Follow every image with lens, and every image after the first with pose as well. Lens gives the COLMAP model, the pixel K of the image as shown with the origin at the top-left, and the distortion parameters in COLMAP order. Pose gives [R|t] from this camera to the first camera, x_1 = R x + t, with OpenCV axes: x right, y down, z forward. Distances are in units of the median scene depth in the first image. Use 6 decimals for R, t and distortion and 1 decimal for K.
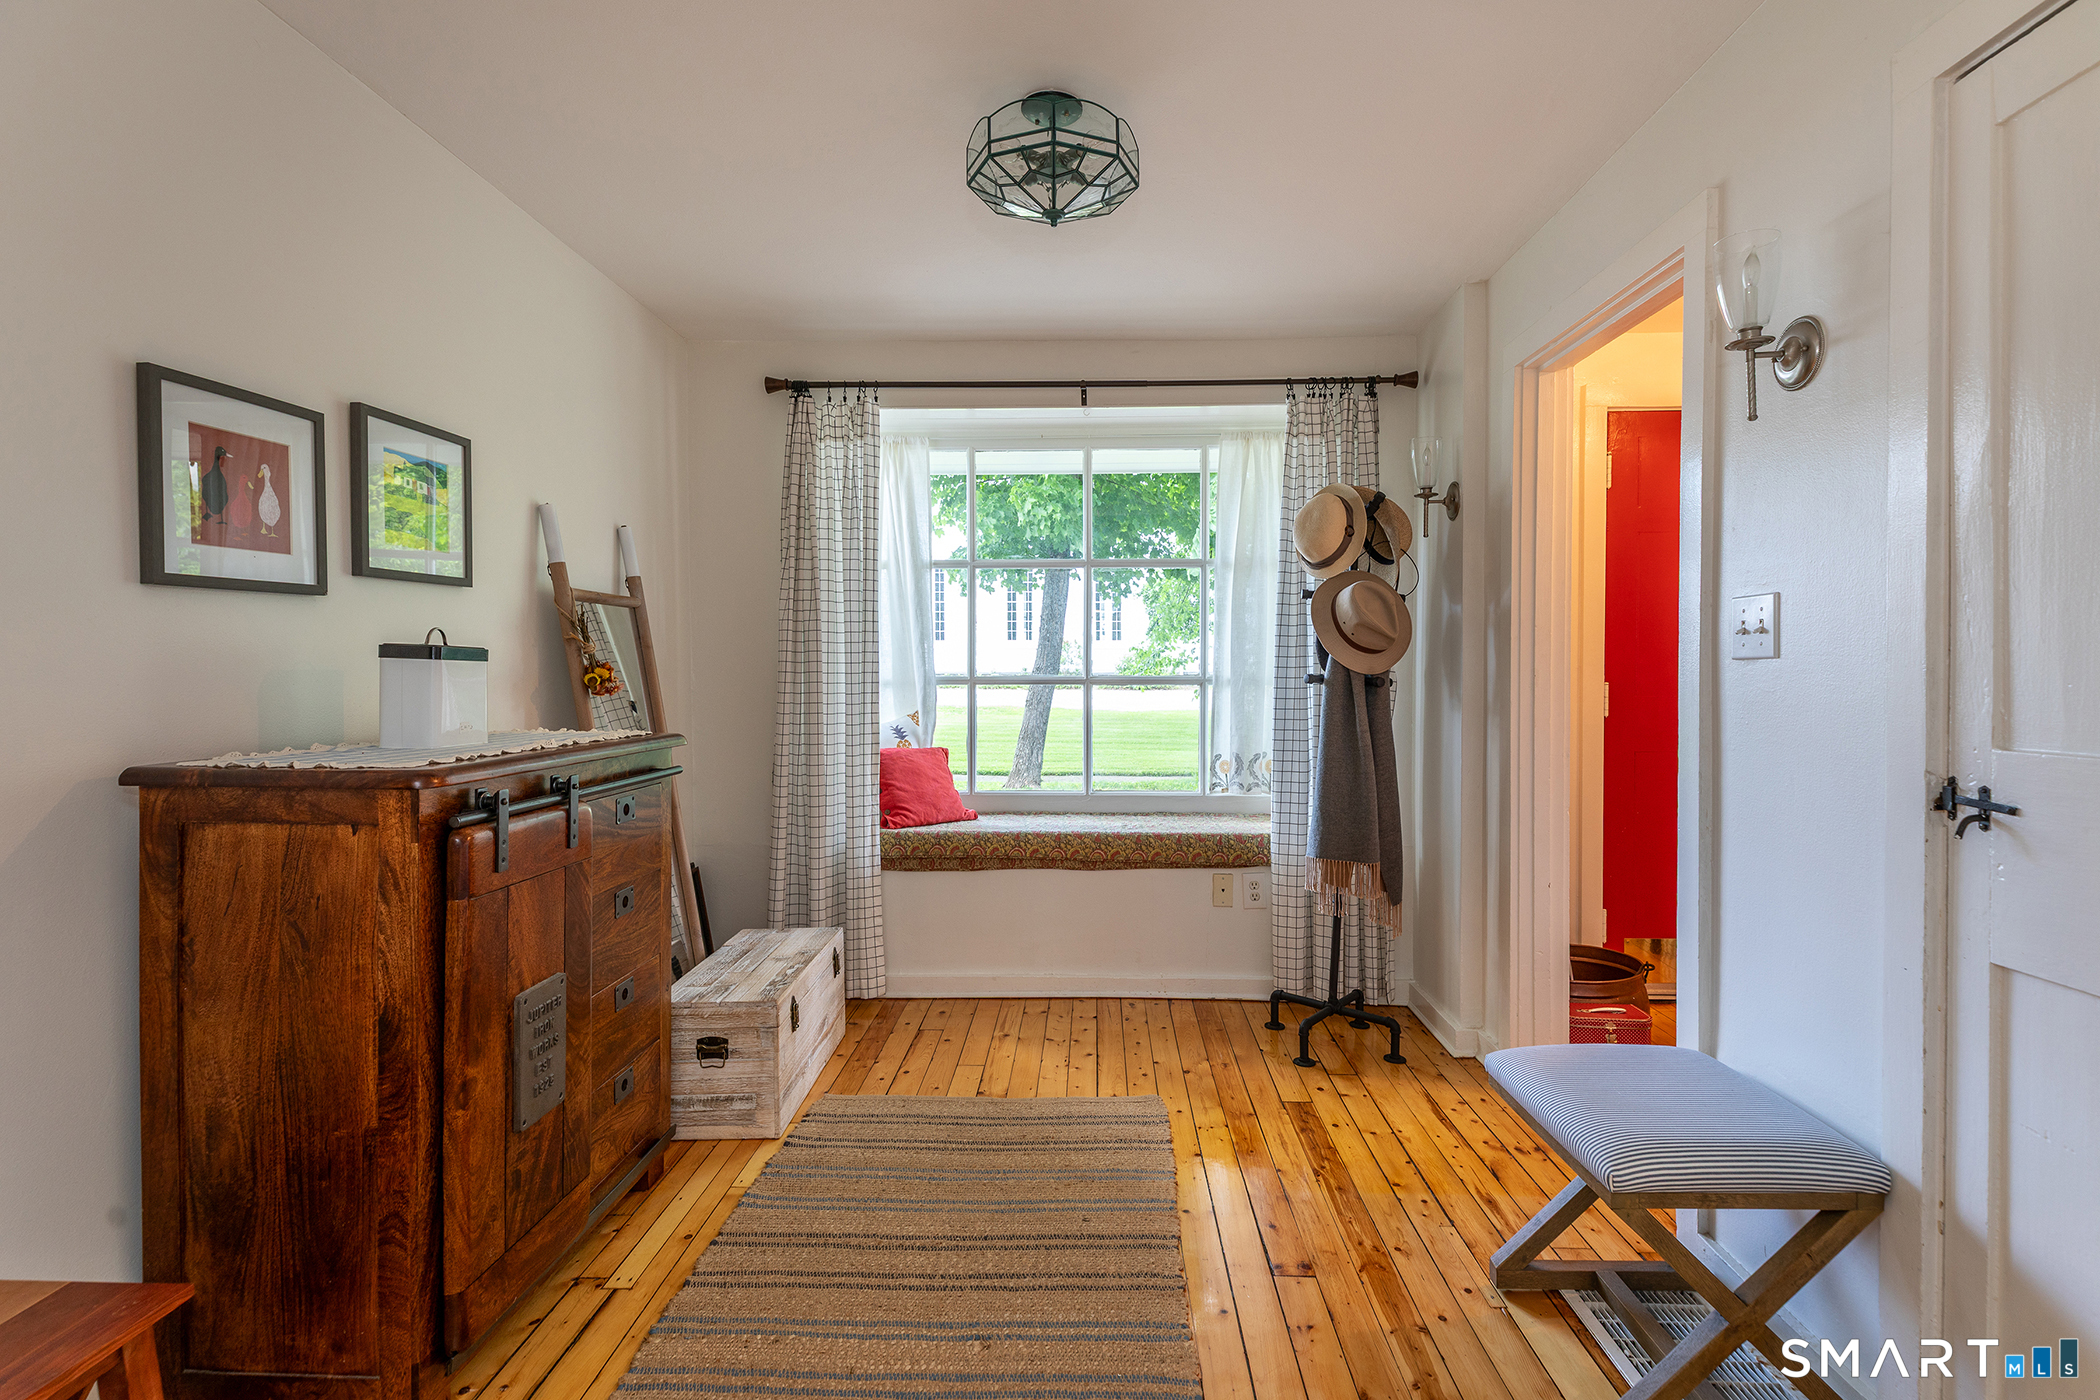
lens RADIAL K [[1054.6, 0, 1047.8], [0, 1054.6, 689.7], [0, 0, 1]] dist [0.005690, -0.000090]
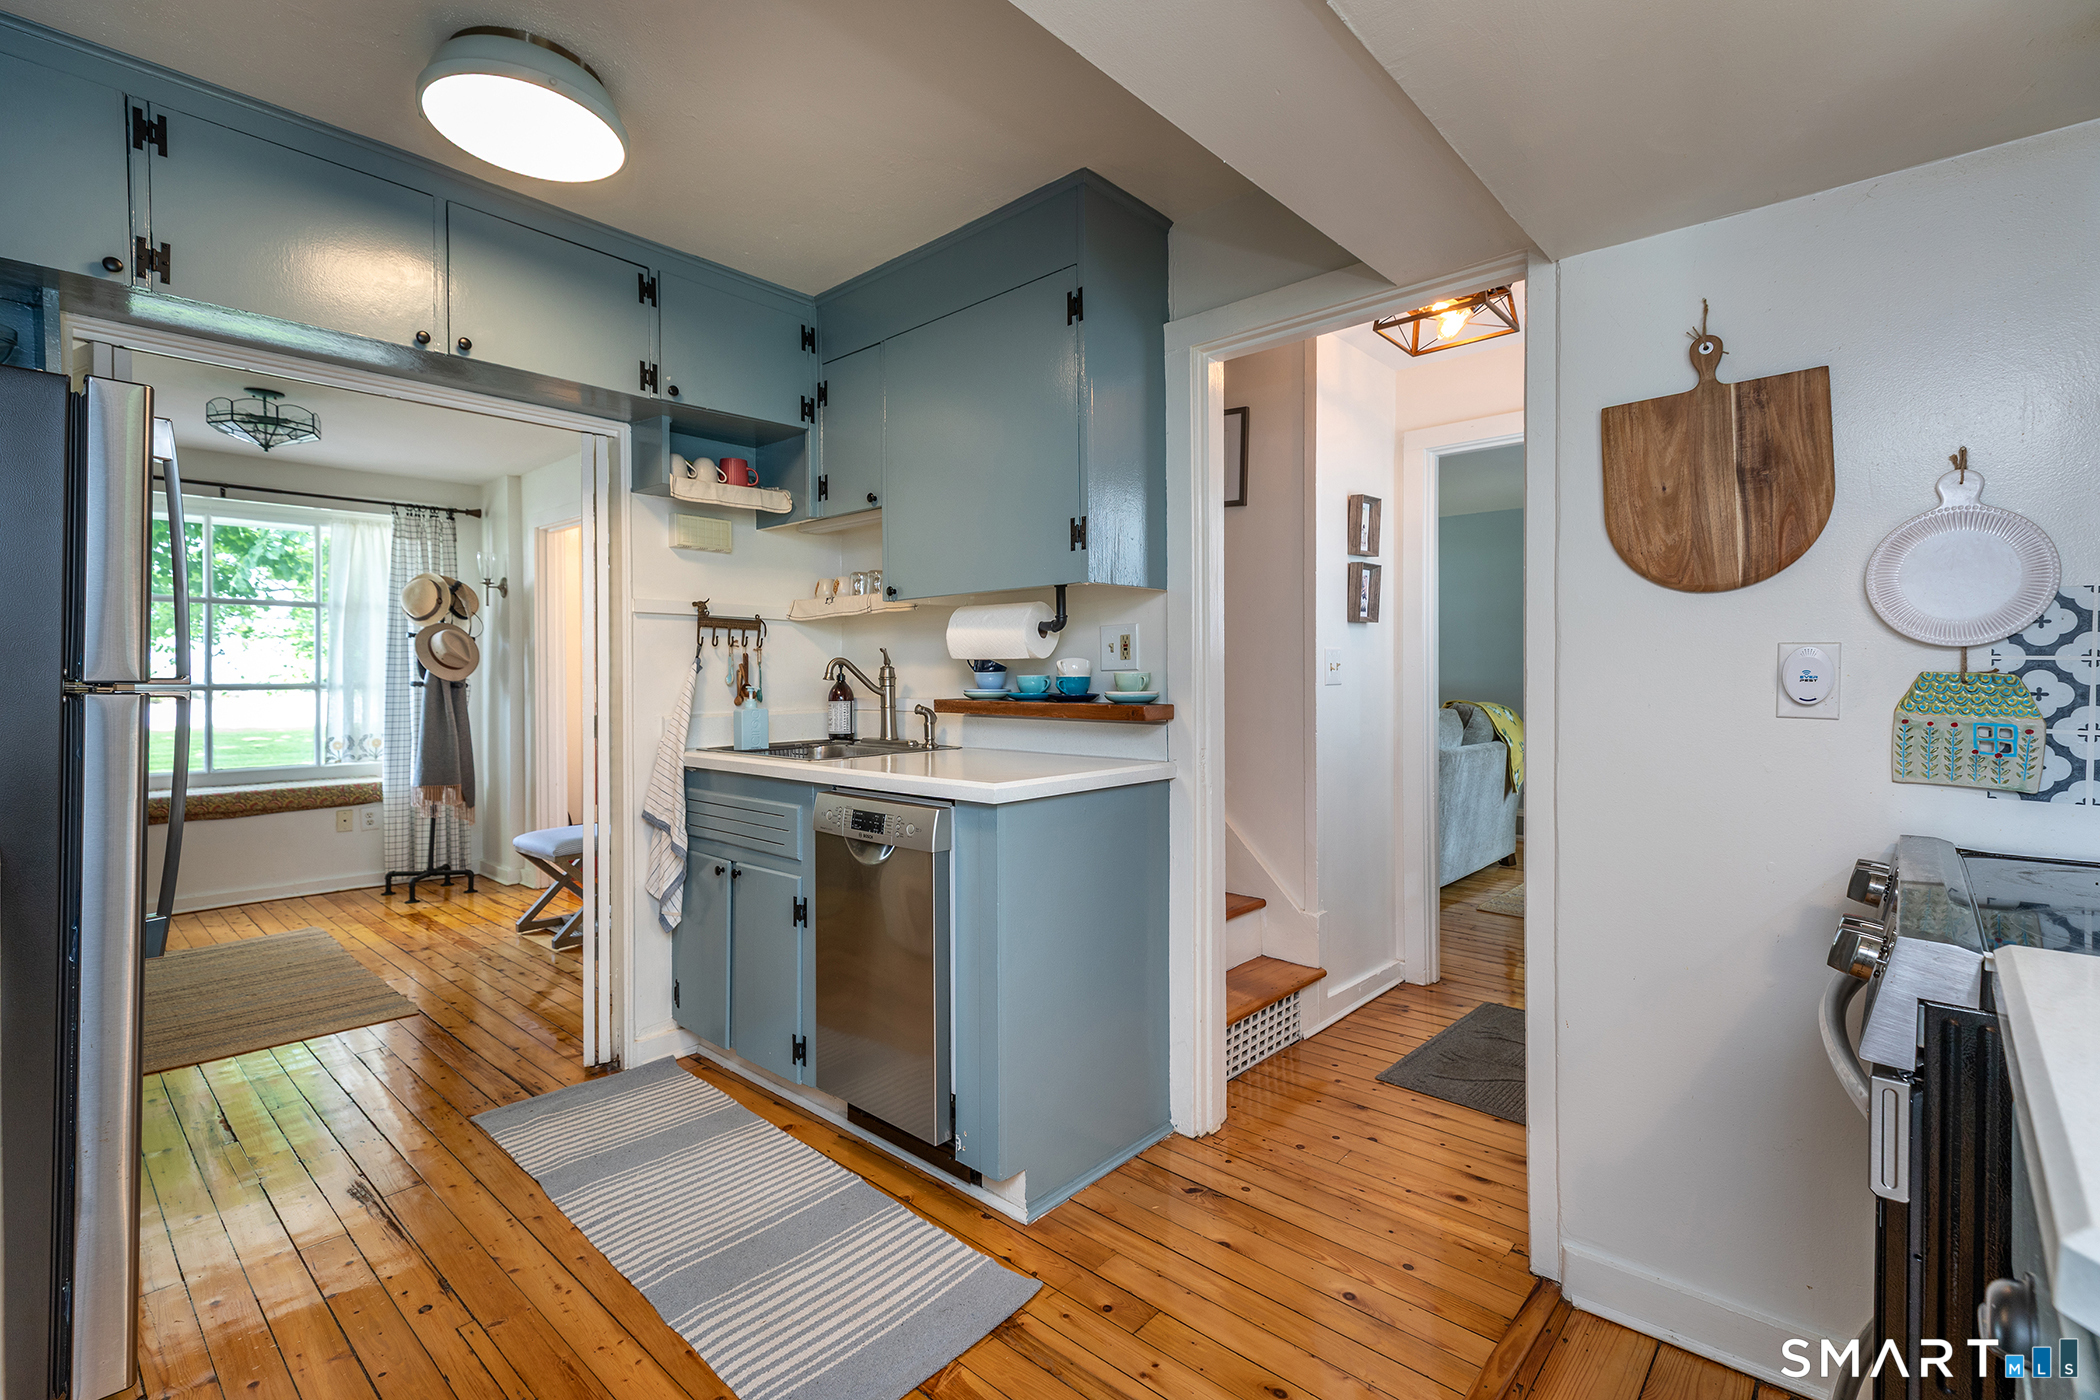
lens RADIAL K [[945.8, 0, 1051.7], [0, 945.8, 673.7], [0, 0, 1]] dist [0.024040, -0.000160]
pose [[0.645463, -0.003241, 0.763784, -0.267648], [0.017929, 0.999780, -0.010909, 0.008462], [-0.763581, 0.020735, 0.645379, -0.793660]]
